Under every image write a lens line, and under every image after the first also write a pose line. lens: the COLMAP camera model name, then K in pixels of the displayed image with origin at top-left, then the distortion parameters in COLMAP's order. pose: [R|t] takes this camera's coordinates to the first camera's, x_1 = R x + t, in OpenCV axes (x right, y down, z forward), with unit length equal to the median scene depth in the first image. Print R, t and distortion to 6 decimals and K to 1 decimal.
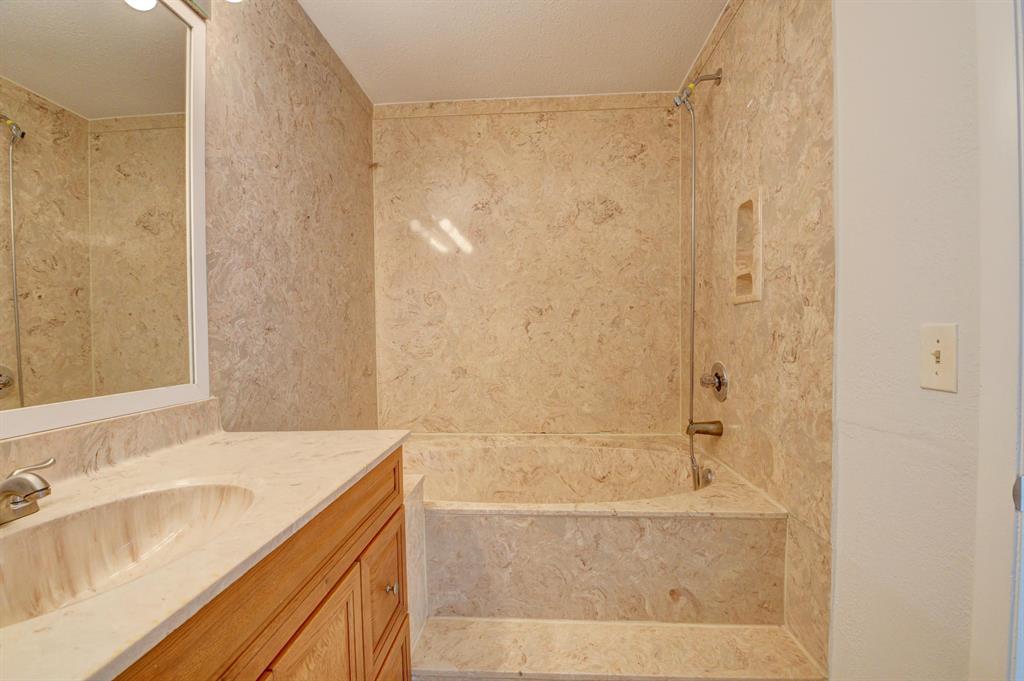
lens RADIAL K [[451.3, 0, 514.1], [0, 451.3, 341.6], [0, 0, 1]] dist [0.037818, -0.040138]
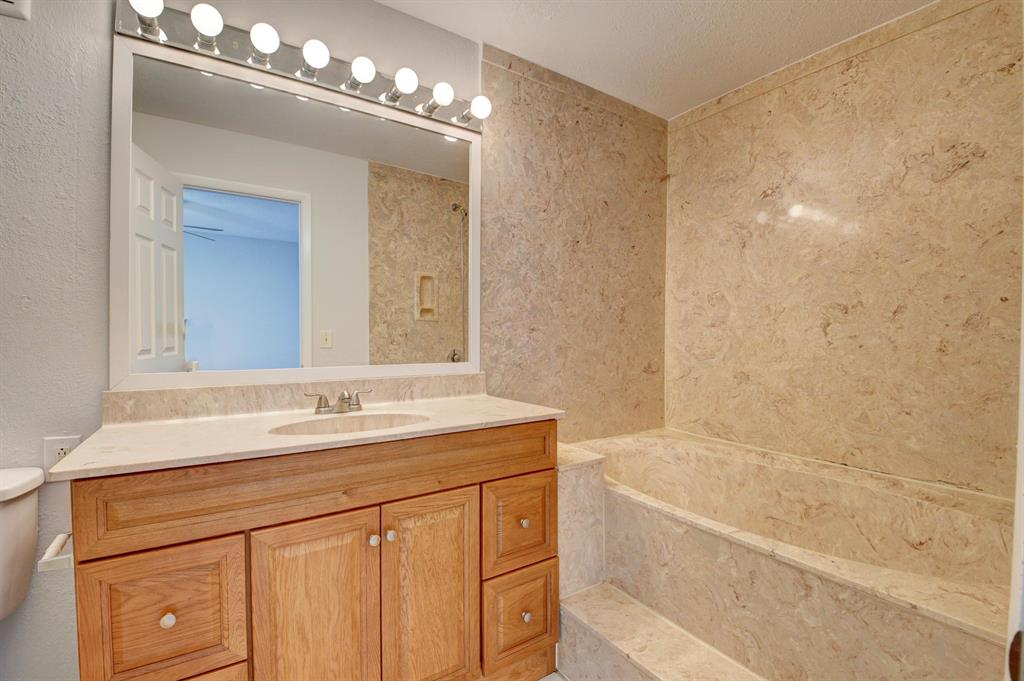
lens RADIAL K [[451.3, 0, 514.1], [0, 451.3, 341.6], [0, 0, 1]] dist [0.037818, -0.040138]
pose [[0.613719, 0.028261, -0.789018, 0.347595], [-0.029144, 0.999489, 0.013130, -0.004391], [0.788986, 0.014937, 0.614229, 0.066164]]
